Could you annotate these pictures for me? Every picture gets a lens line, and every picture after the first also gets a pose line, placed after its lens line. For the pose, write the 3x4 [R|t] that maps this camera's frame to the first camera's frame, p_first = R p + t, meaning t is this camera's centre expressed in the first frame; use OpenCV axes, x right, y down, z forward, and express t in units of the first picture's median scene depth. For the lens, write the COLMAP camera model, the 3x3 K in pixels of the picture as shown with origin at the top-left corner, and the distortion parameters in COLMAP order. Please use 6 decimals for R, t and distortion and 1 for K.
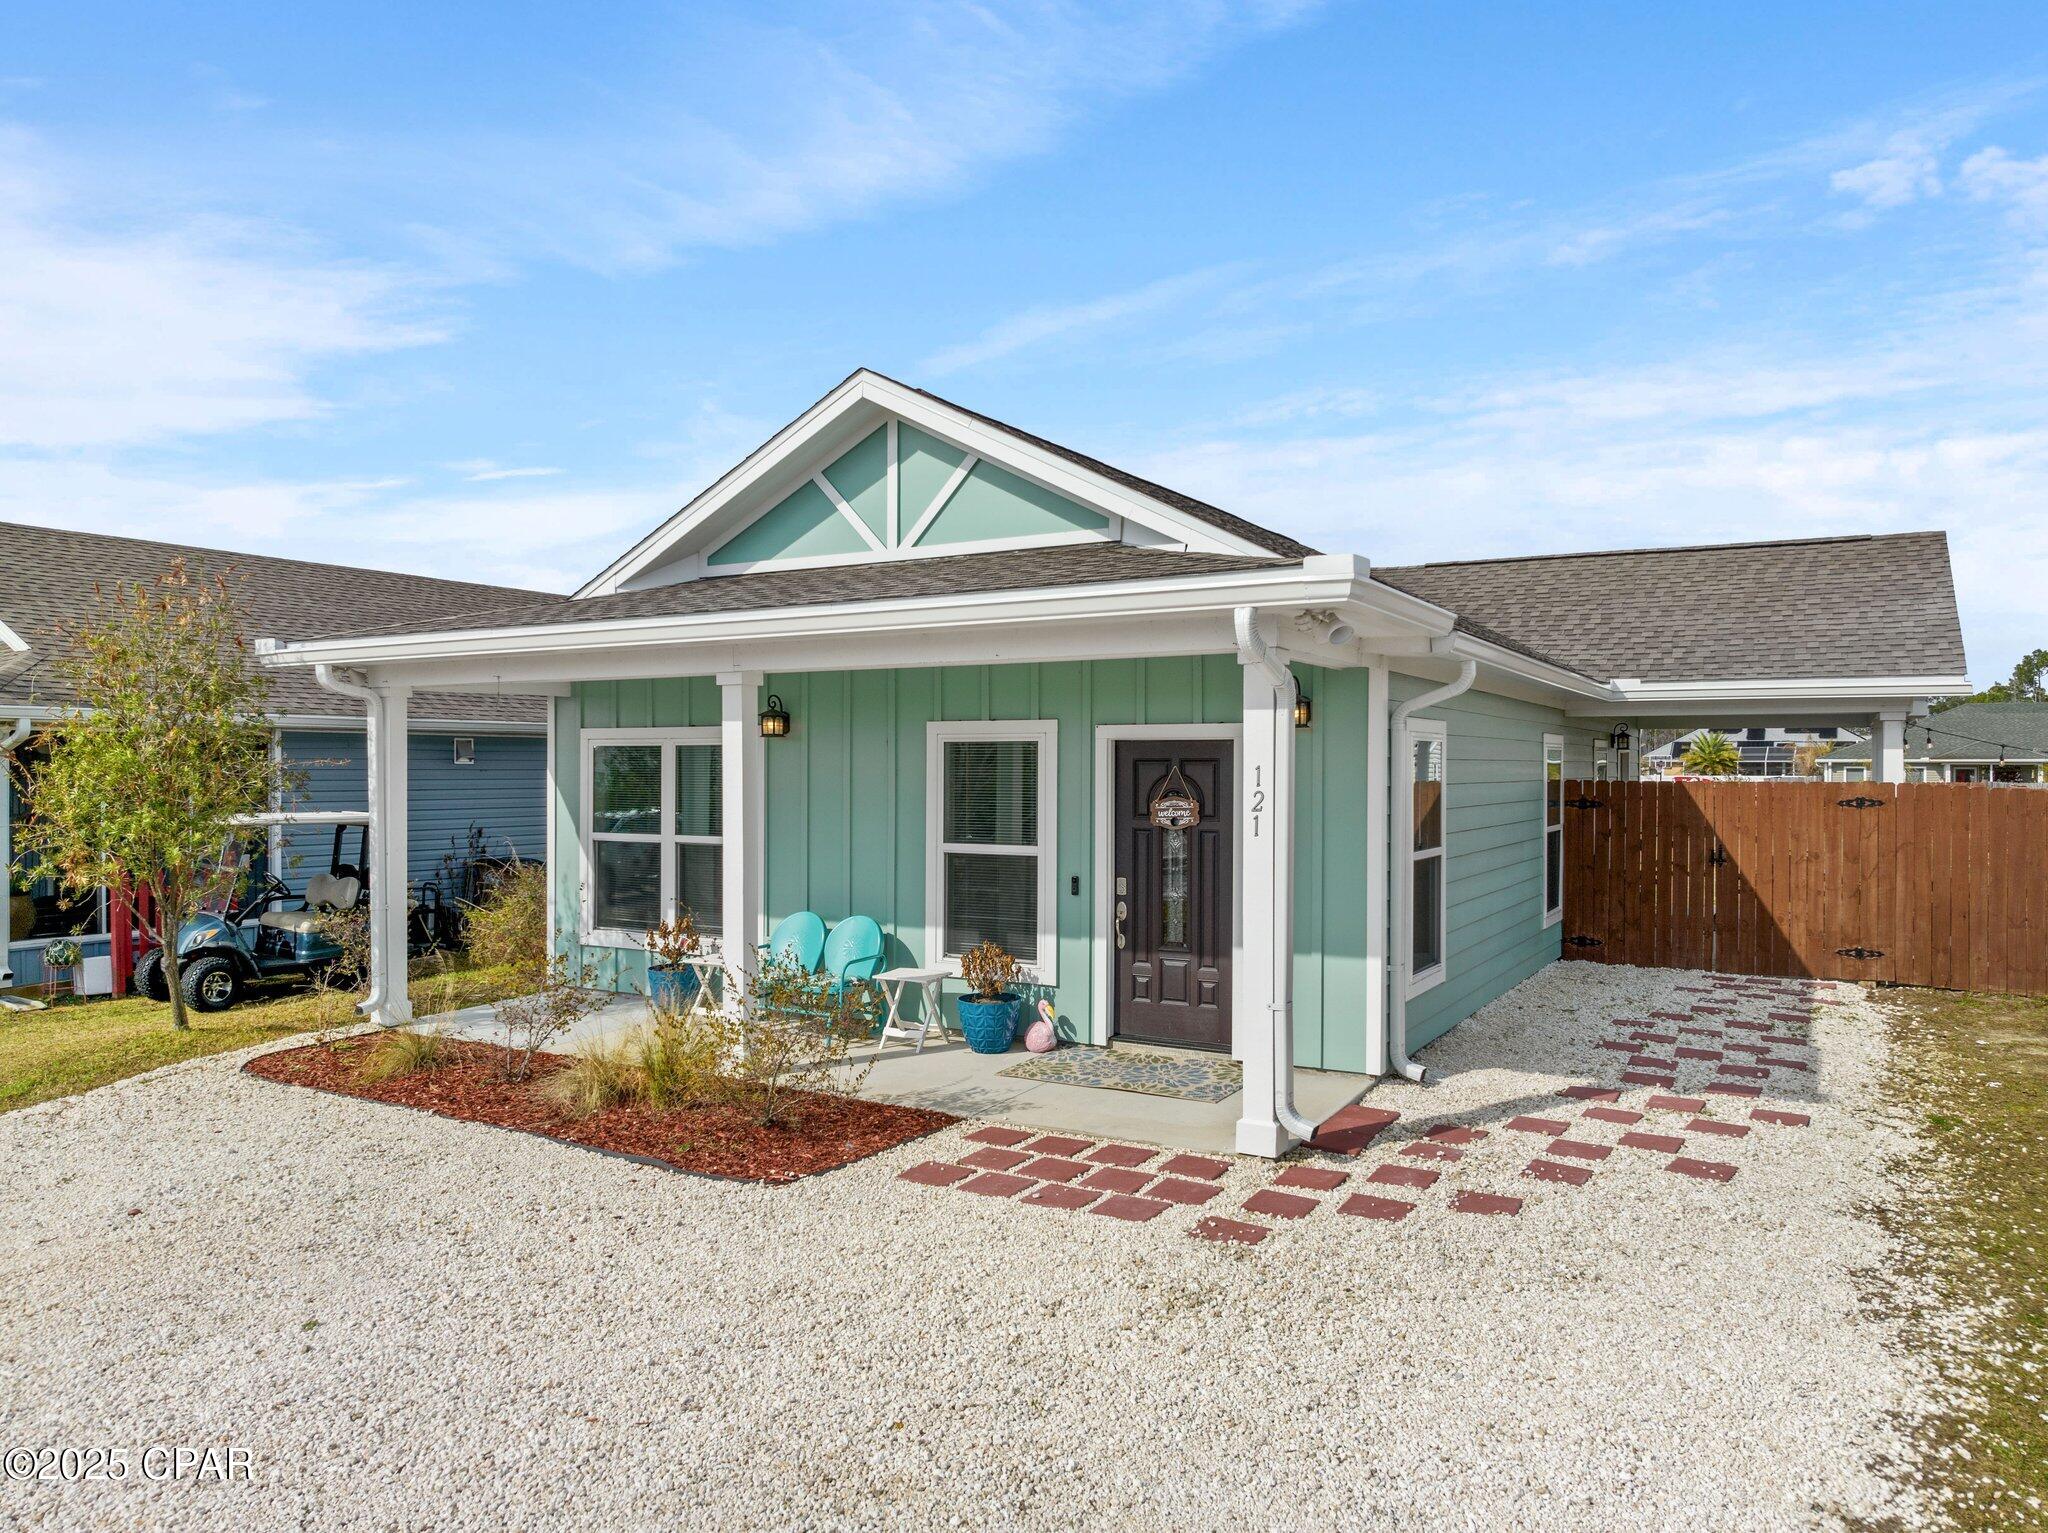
lens RADIAL K [[1421.5, 0, 1024.0], [0, 1421.5, 766.5], [0, 0, 1]] dist [-0.037574, -0.000895]
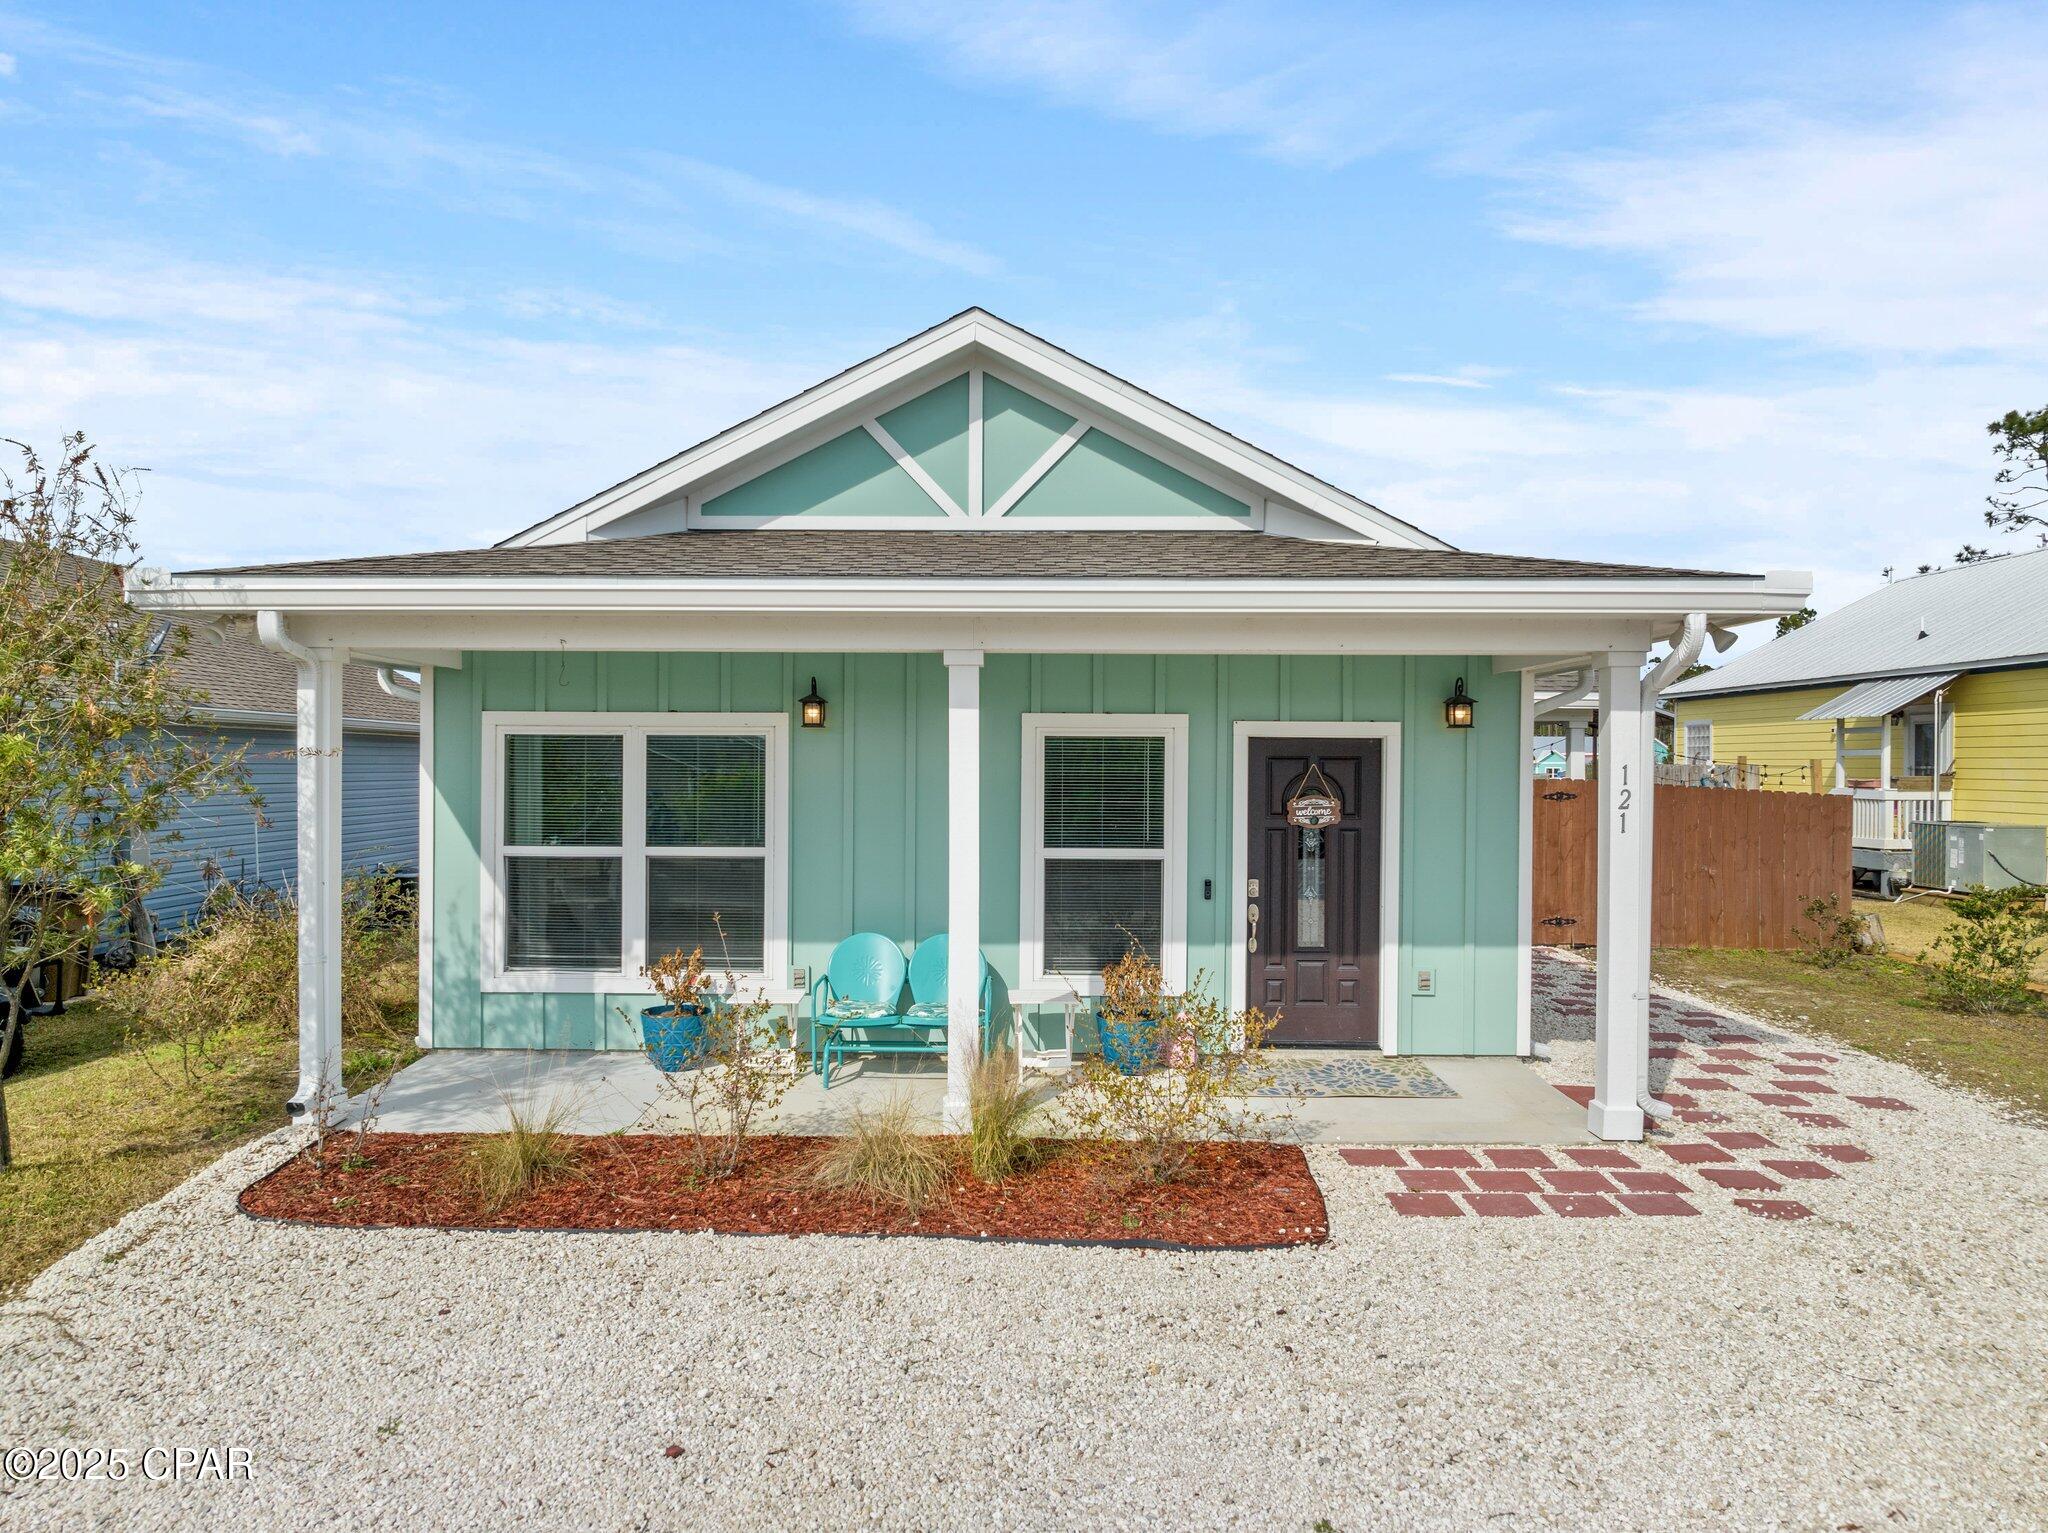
lens RADIAL K [[1415.0, 0, 1024.0], [0, 1415.0, 766.5], [0, 0, 1]] dist [-0.048579, -0.002179]
pose [[0.873605, 0.003085, 0.486626, -0.534394], [-0.004335, 0.999990, 0.001442, 0.000869], [-0.486617, -0.003369, 0.873609, 0.237276]]
